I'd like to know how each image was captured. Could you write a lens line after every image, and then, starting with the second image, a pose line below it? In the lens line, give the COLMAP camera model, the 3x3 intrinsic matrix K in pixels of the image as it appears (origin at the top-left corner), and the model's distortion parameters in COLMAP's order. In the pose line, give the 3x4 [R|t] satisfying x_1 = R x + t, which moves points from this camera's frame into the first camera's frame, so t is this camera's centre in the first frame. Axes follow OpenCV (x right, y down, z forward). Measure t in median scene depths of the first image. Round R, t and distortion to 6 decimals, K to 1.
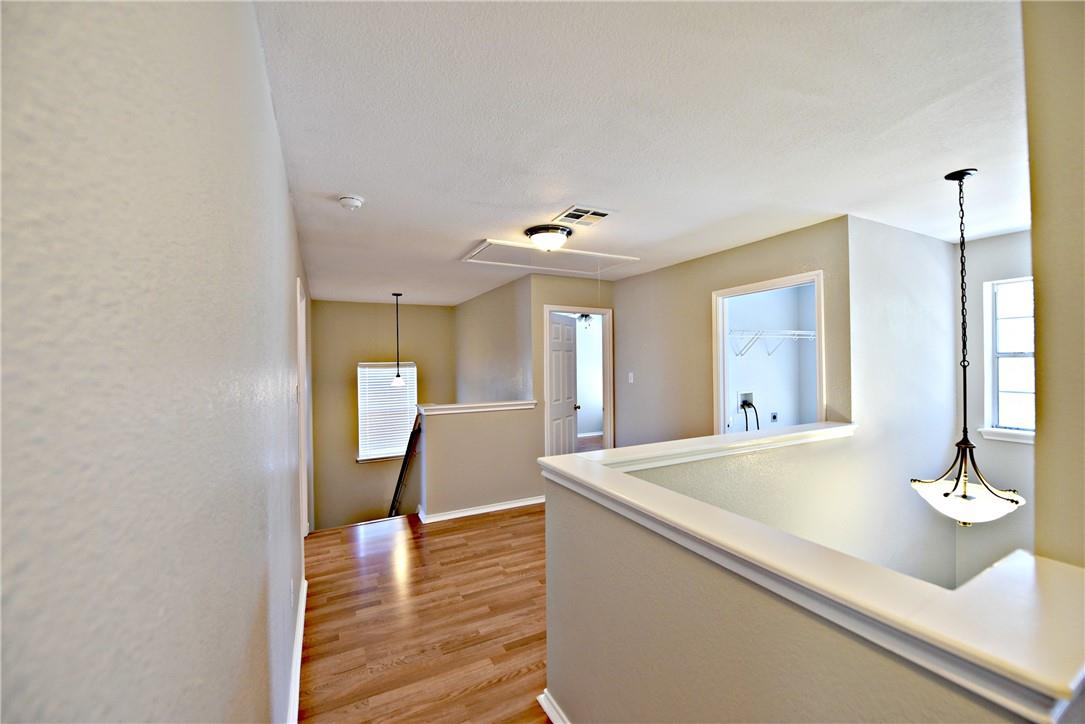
lens RADIAL K [[431.1, 0, 545.8], [0, 431.1, 362.5], [0, 0, 1]] dist [-0.011815, -0.001310]
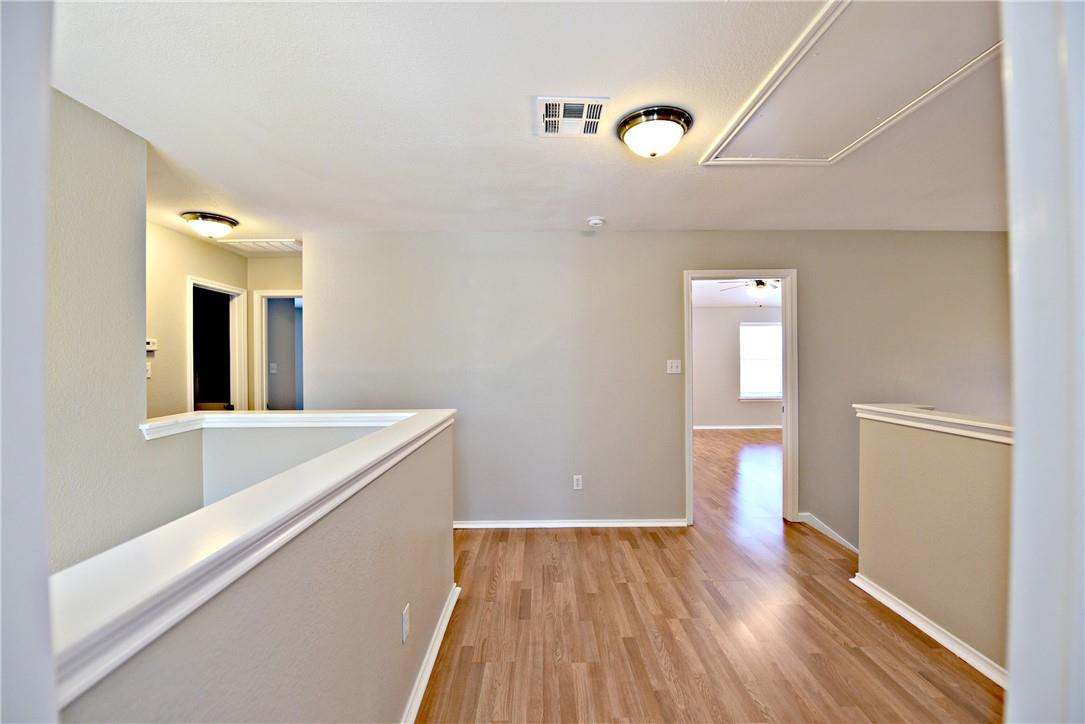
lens RADIAL K [[431.1, 0, 544.5], [0, 431.1, 360.0], [0, 0, 1]] dist [-0.011815, -0.001310]
pose [[-0.447210, 0.013563, -0.894326, 0.793555], [0.009629, 0.999900, 0.010349, 0.043241], [0.894377, -0.003984, -0.447296, 1.383050]]
